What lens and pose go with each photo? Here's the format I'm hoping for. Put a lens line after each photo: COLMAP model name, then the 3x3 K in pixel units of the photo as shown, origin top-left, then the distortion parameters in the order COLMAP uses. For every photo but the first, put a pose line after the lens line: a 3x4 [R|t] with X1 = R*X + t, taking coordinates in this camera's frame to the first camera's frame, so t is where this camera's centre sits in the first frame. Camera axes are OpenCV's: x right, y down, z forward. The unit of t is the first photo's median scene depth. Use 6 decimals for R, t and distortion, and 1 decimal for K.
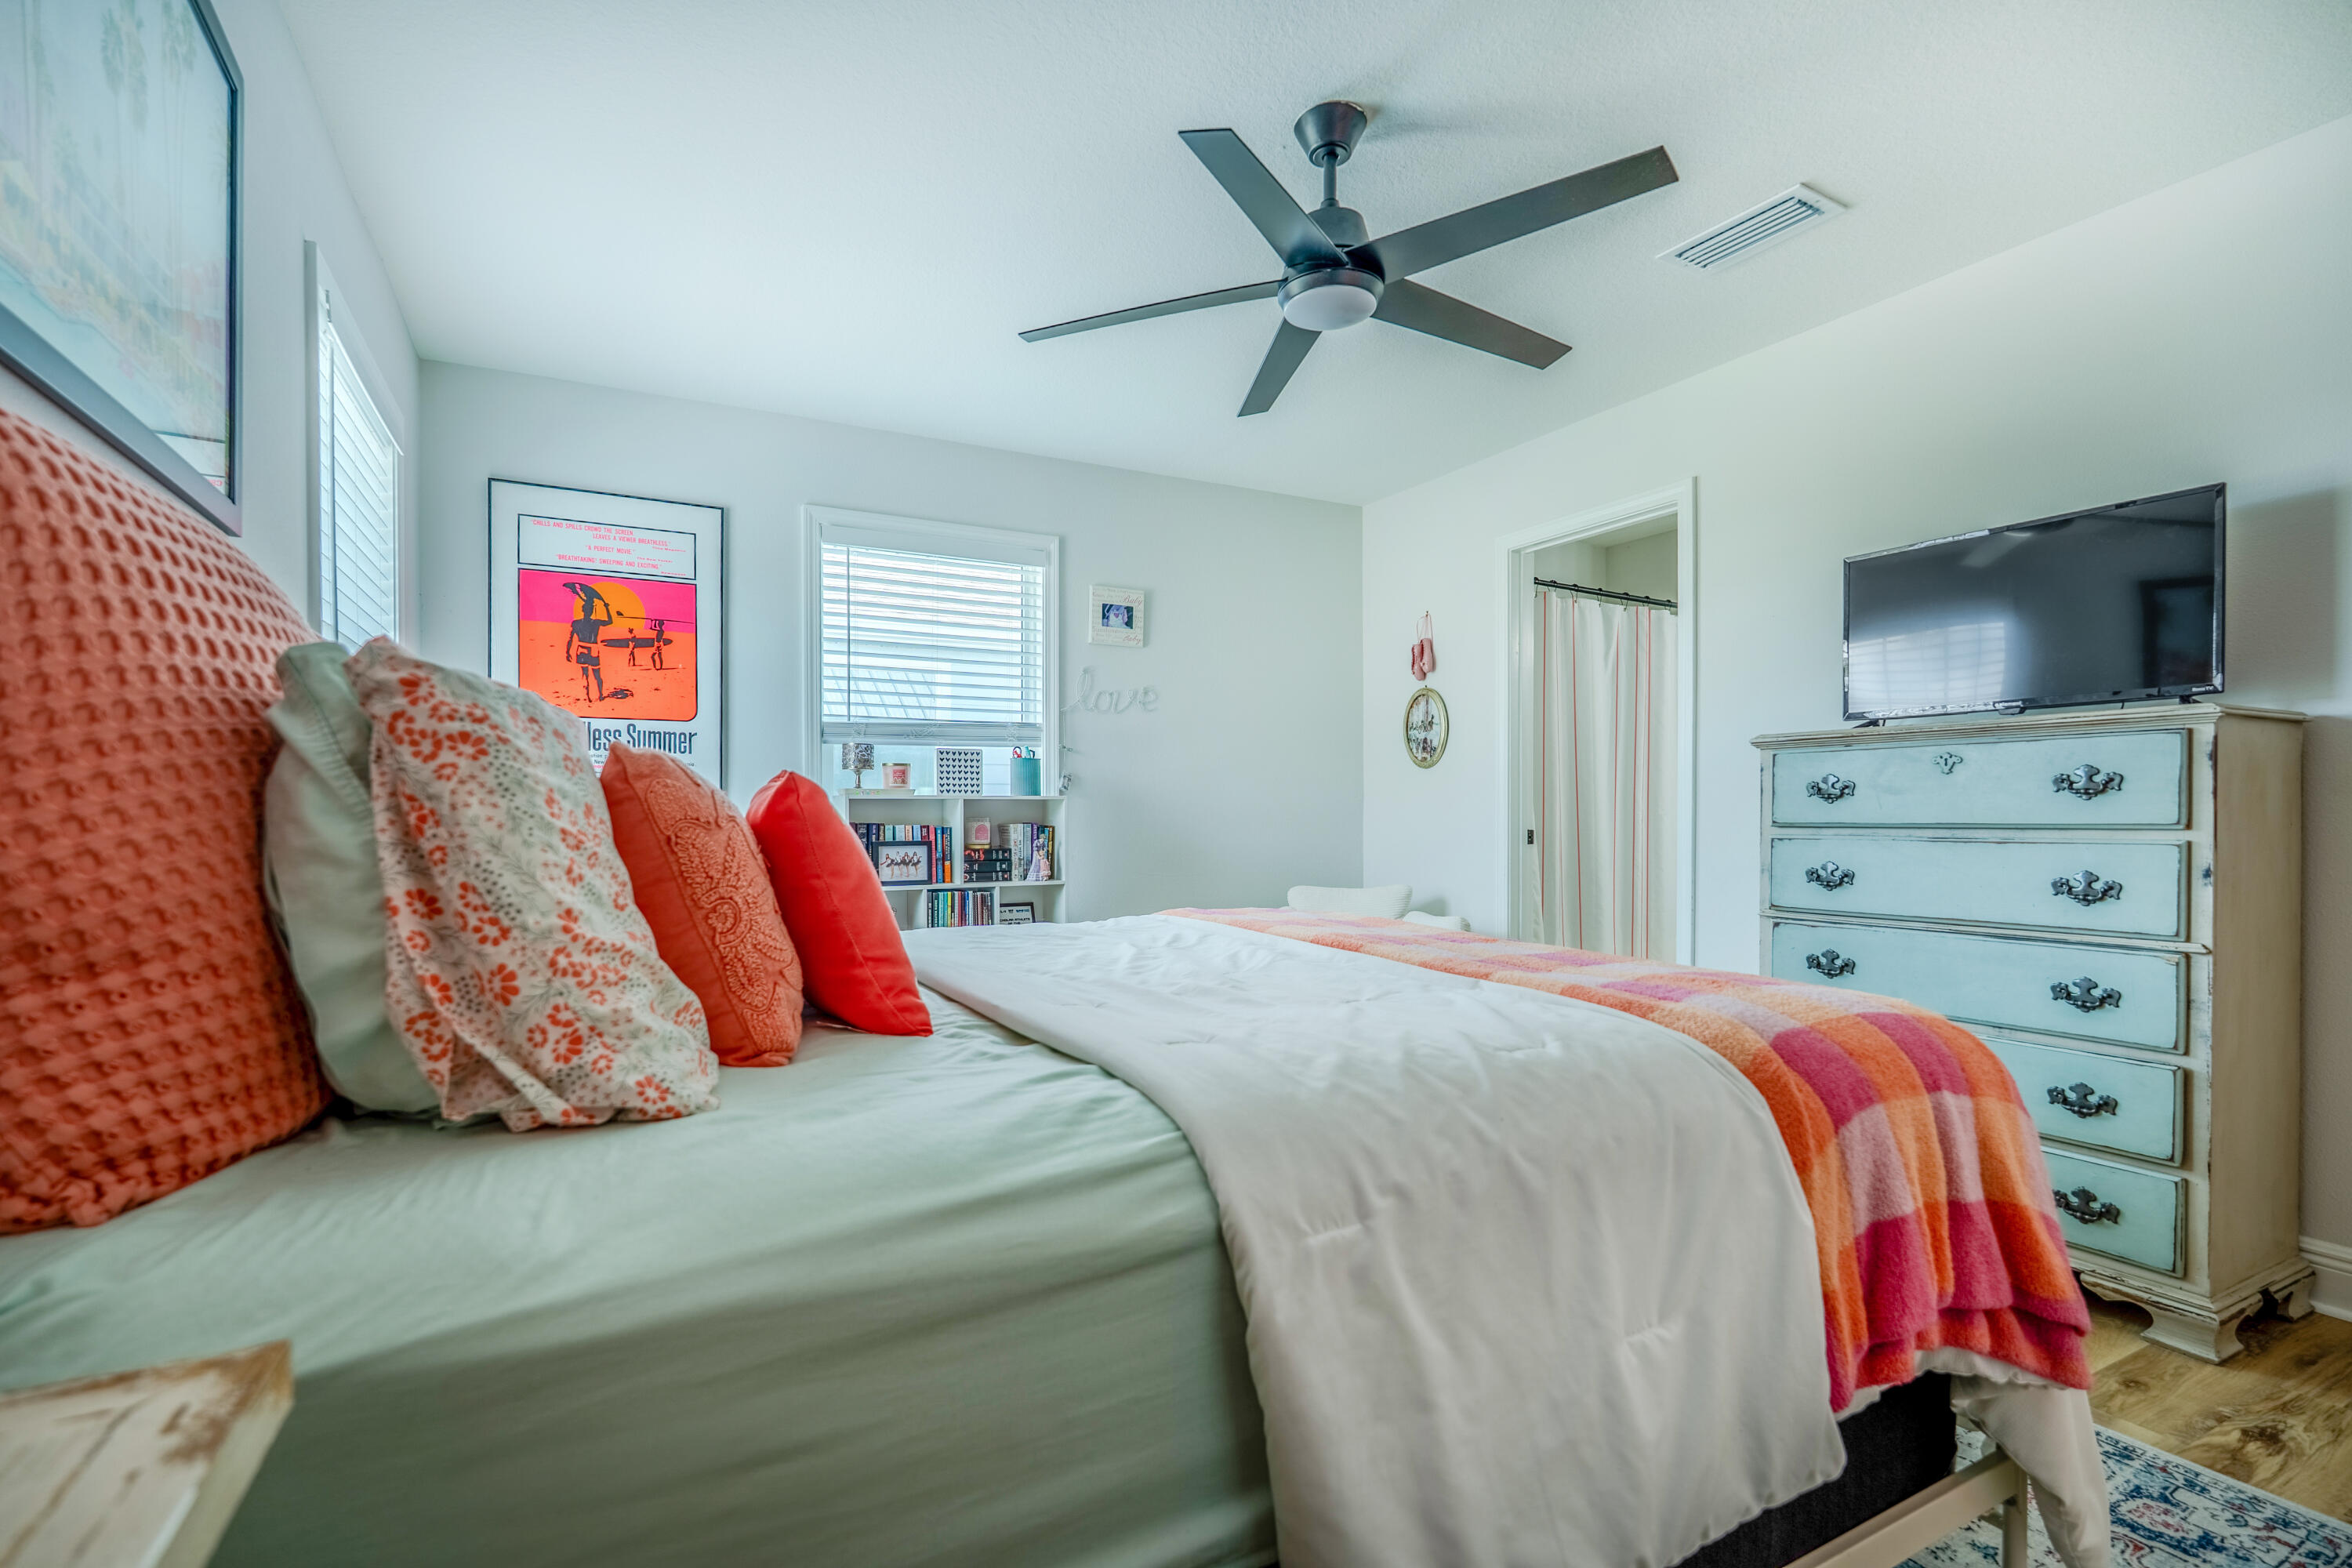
lens RADIAL K [[1045.9, 0, 1186.0], [0, 1045.9, 811.2], [0, 0, 1]] dist [0.001659, 0.000000]
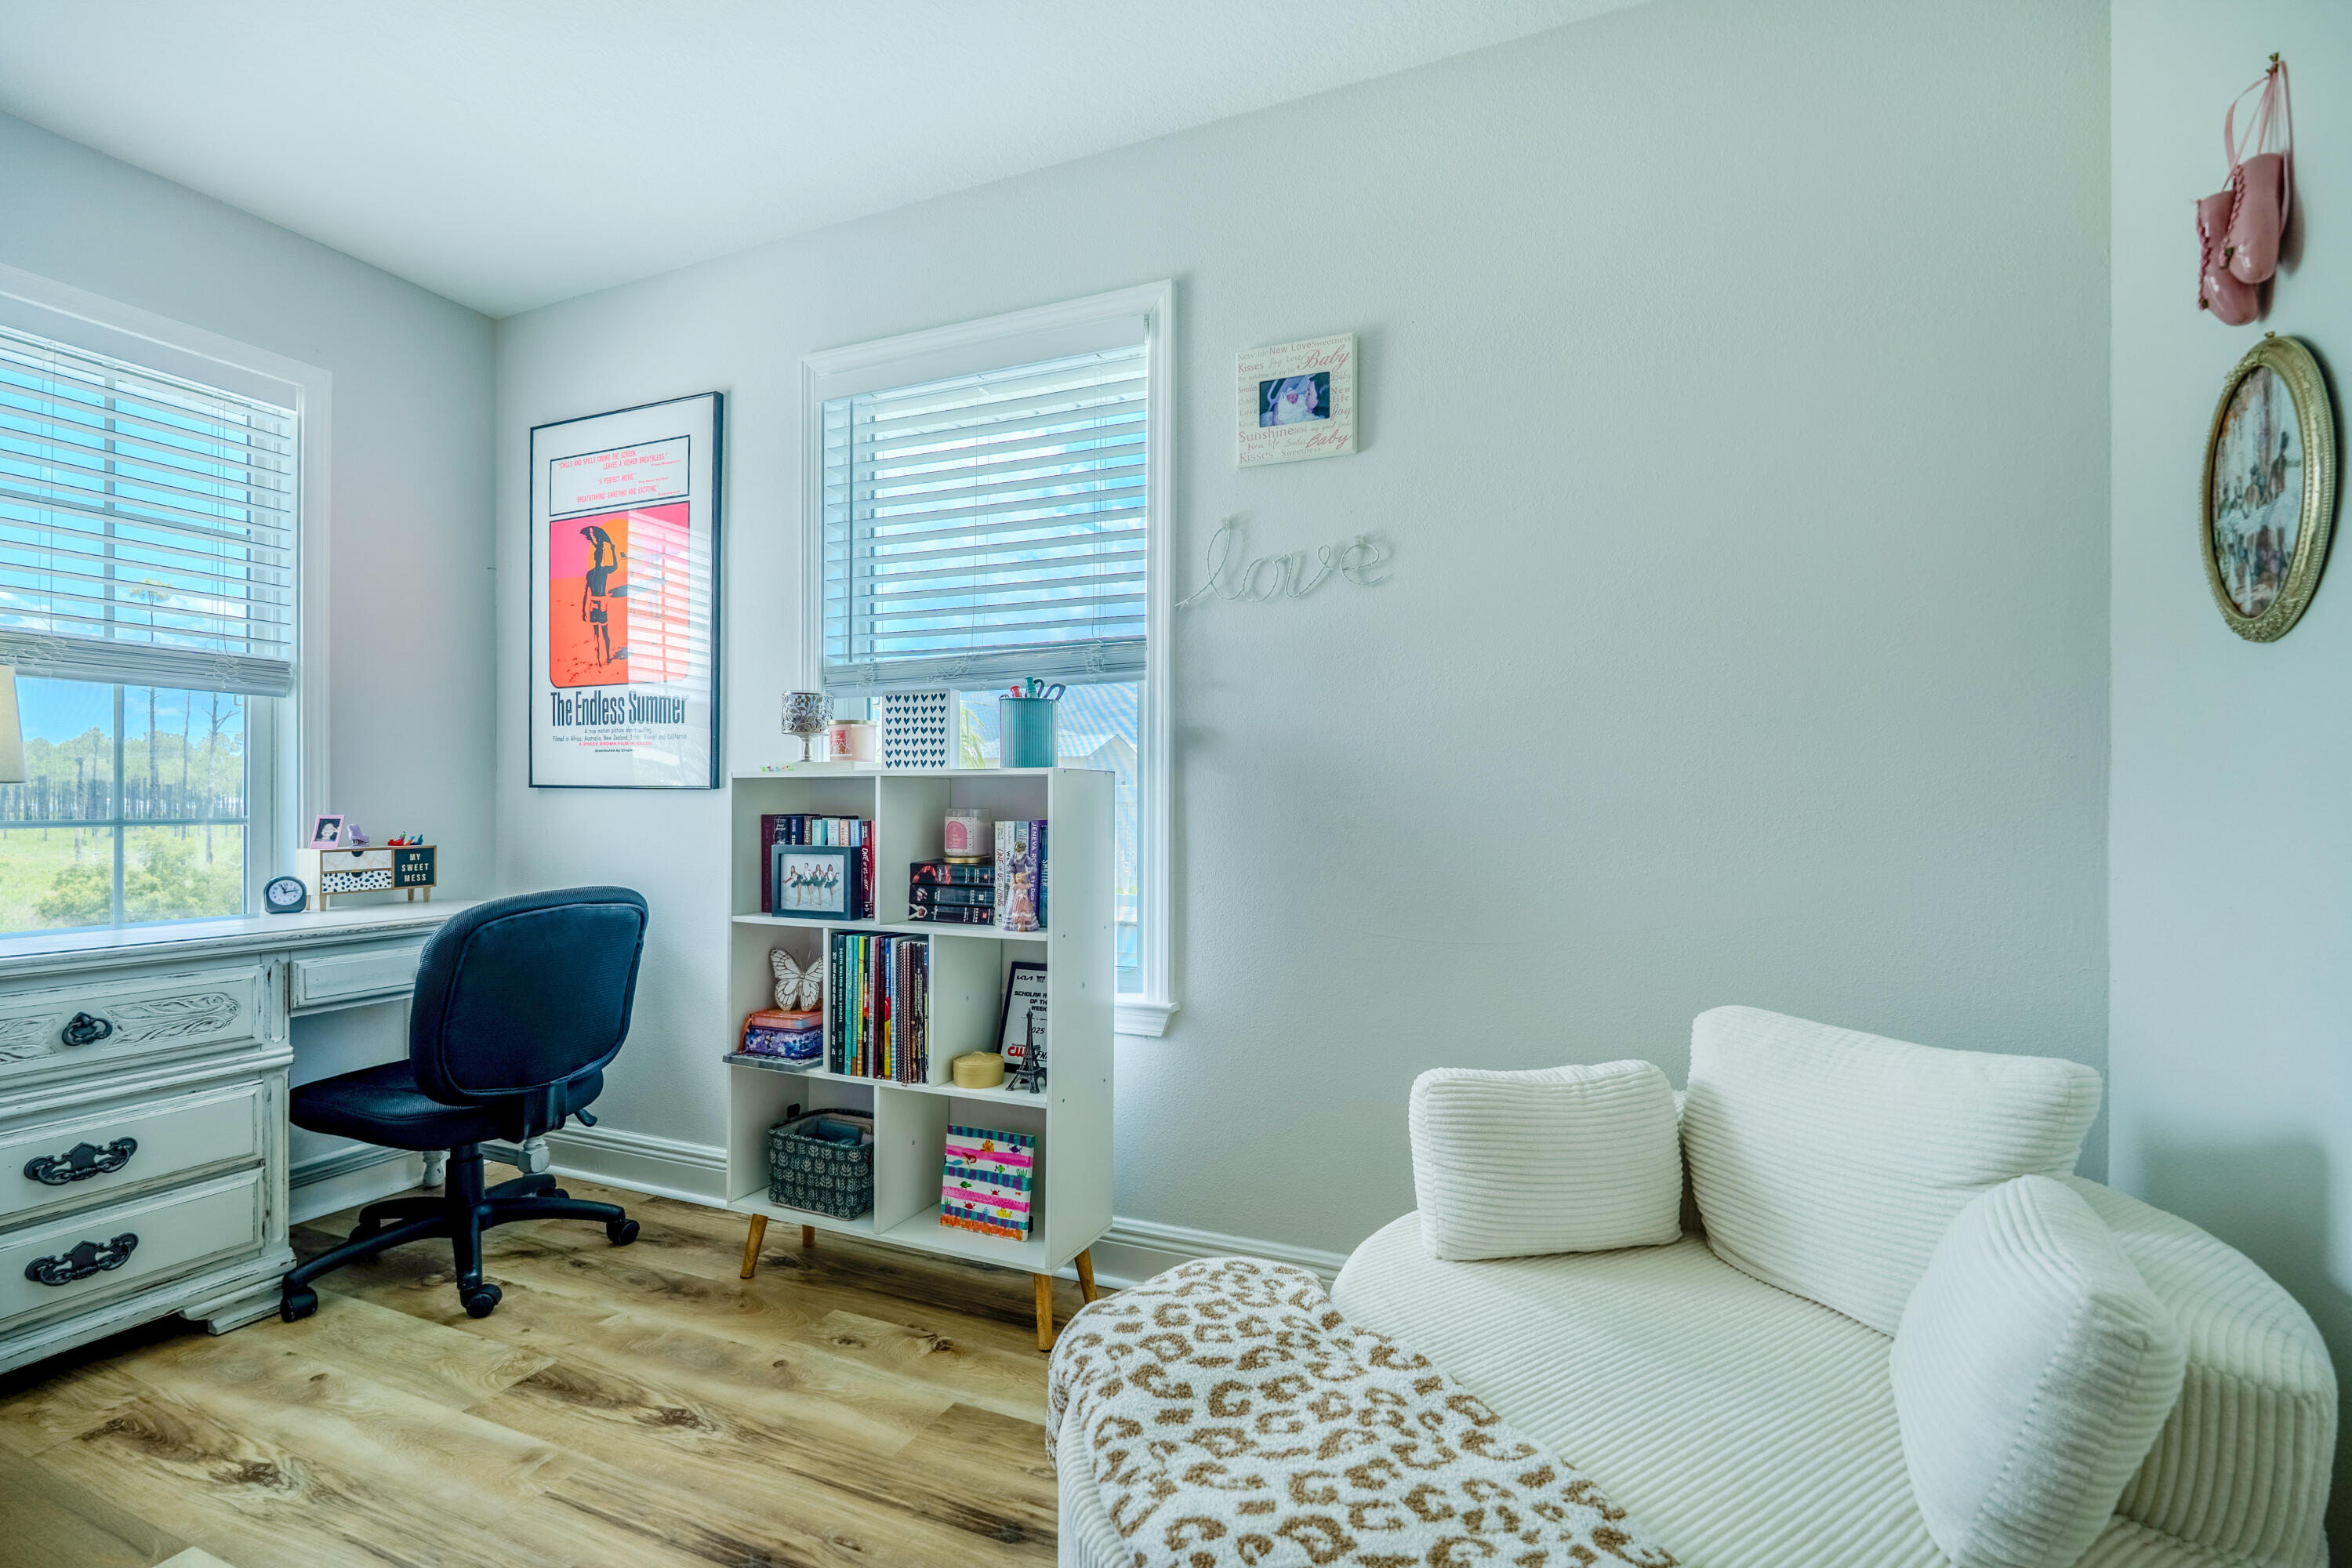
lens RADIAL K [[1045.9, 0, 1186.0], [0, 1045.9, 811.2], [0, 0, 1]] dist [0.001659, 0.000000]
pose [[0.622080, 0.008419, -0.782909, 0.330359], [-0.000006, 0.999942, 0.010747, 0.001063], [0.782954, -0.006681, 0.622044, 0.749709]]
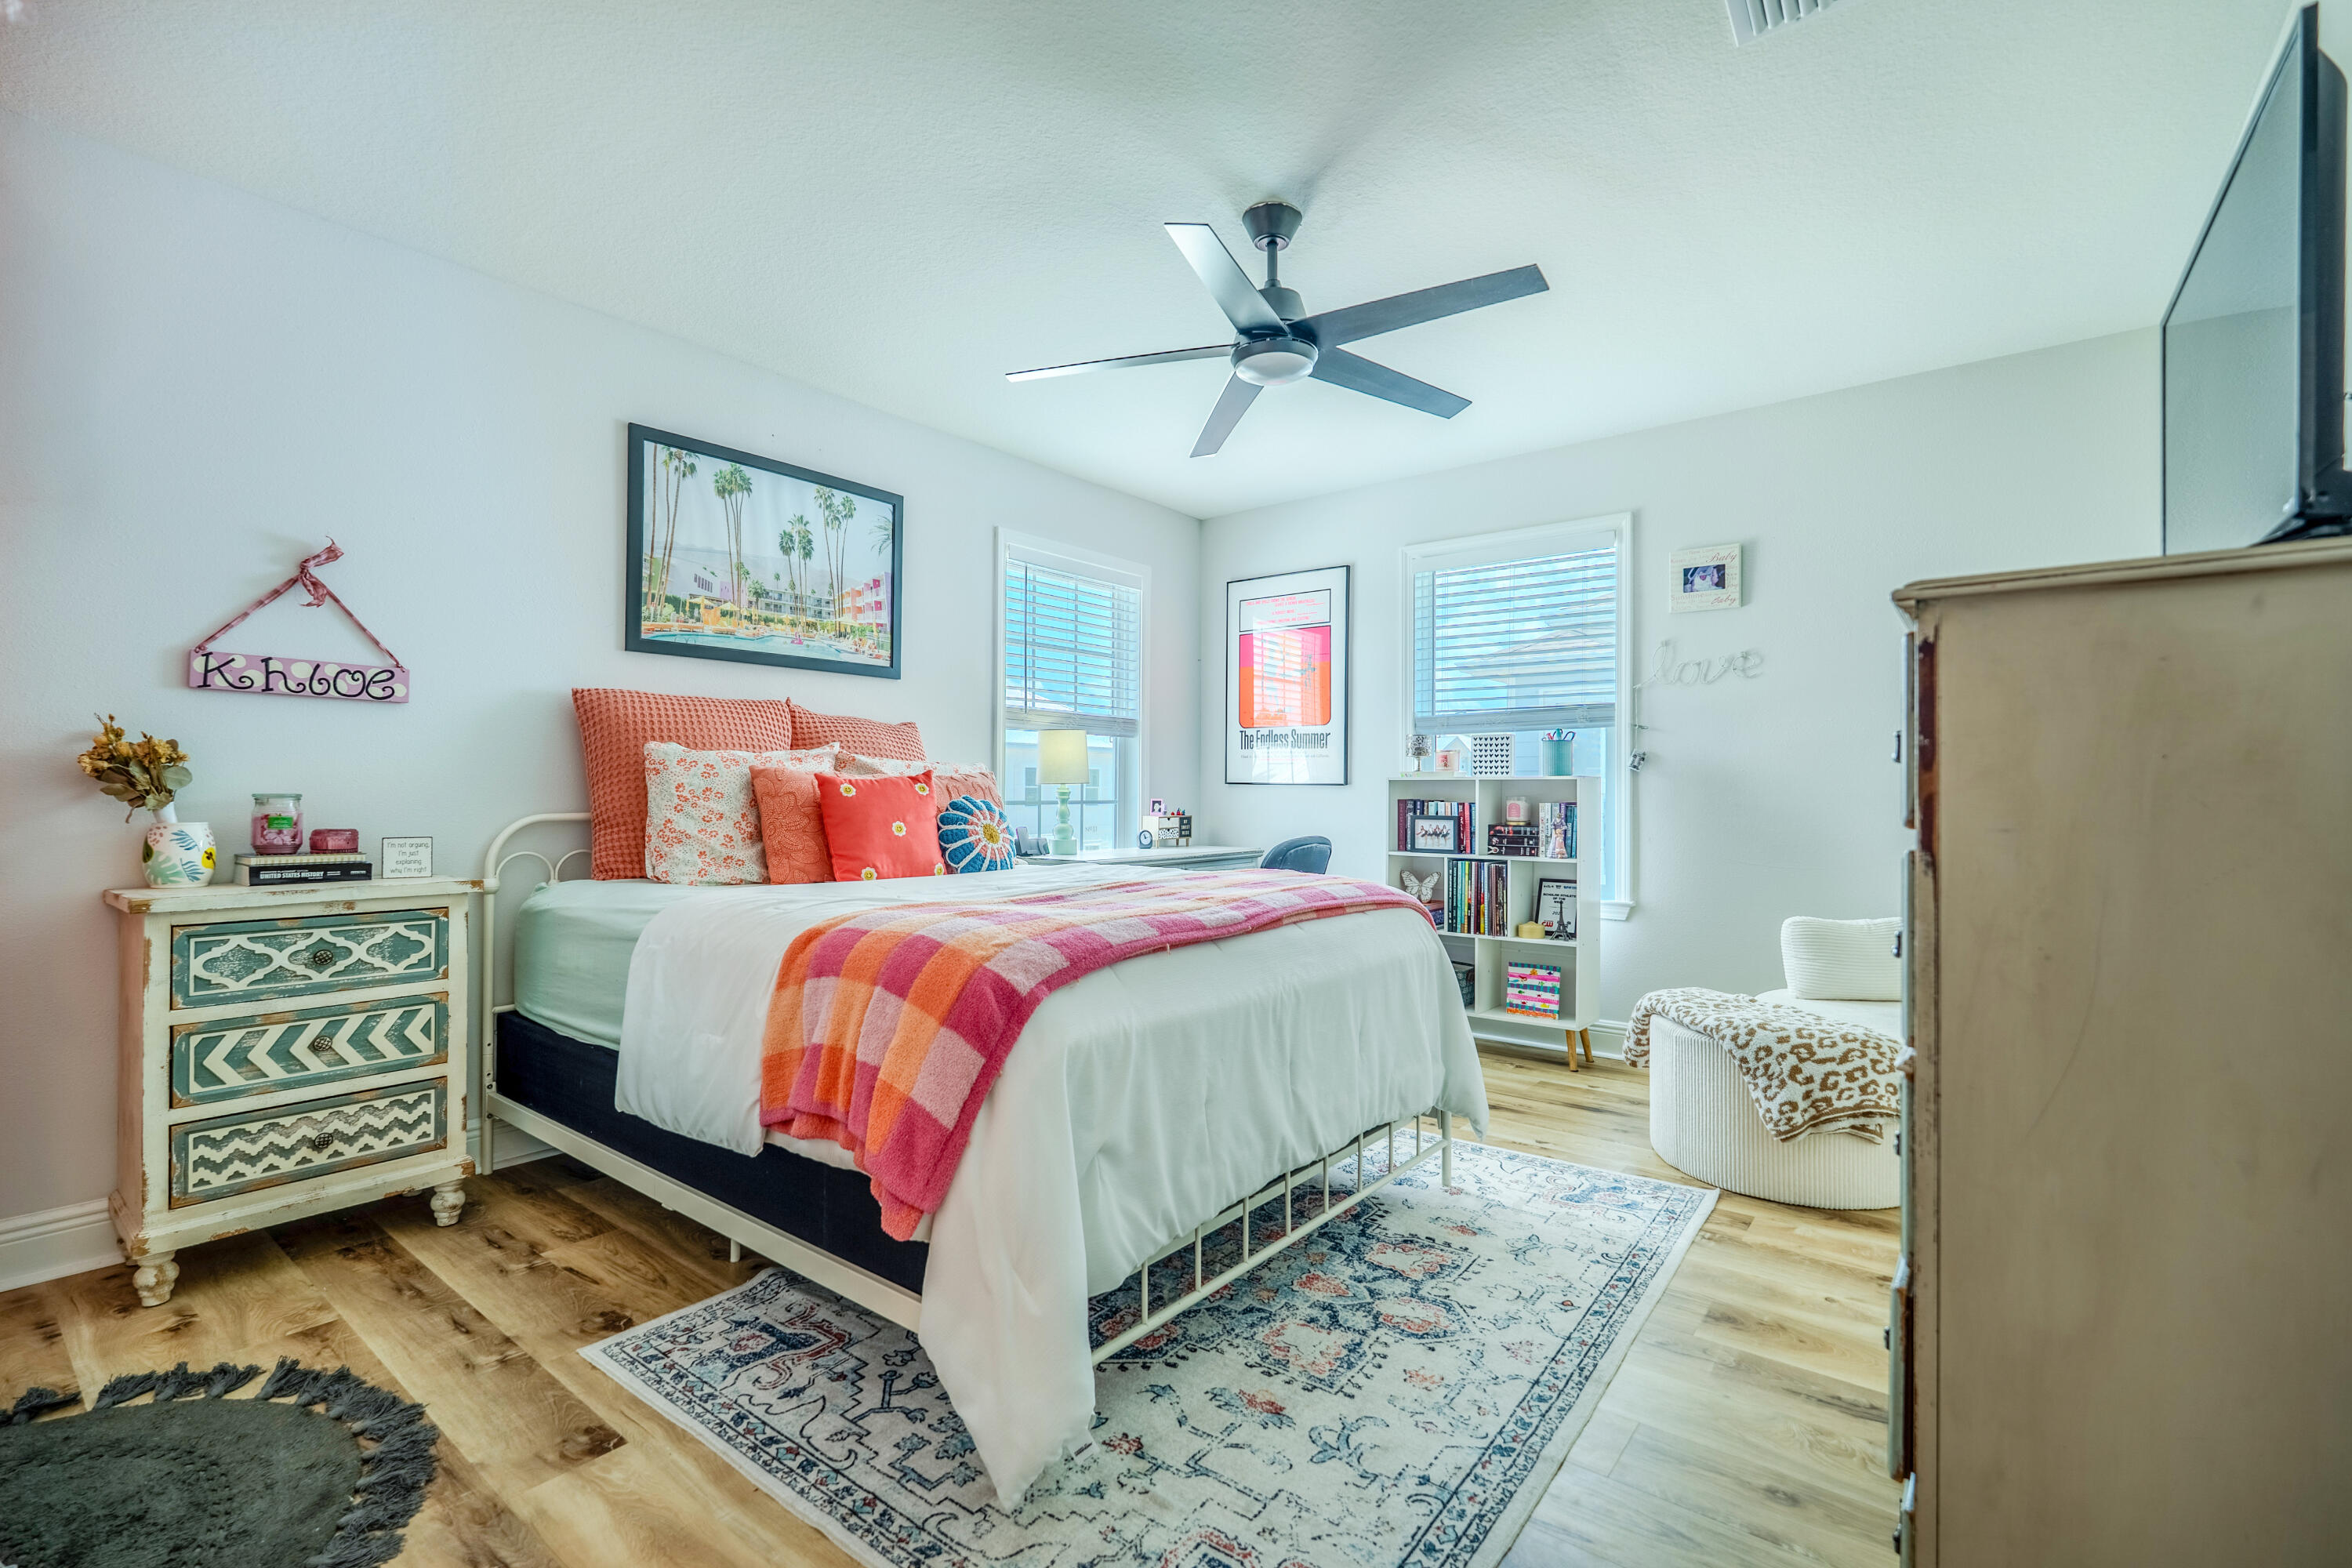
lens RADIAL K [[1077.8, 0, 1212.8], [0, 1077.8, 780.0], [0, 0, 1]] dist [-0.000249, 0.000220]
pose [[0.427008, -0.006258, -0.904226, 0.693068], [-0.000540, 0.999974, -0.007175, -0.003006], [0.904248, 0.003552, 0.426994, 0.236861]]
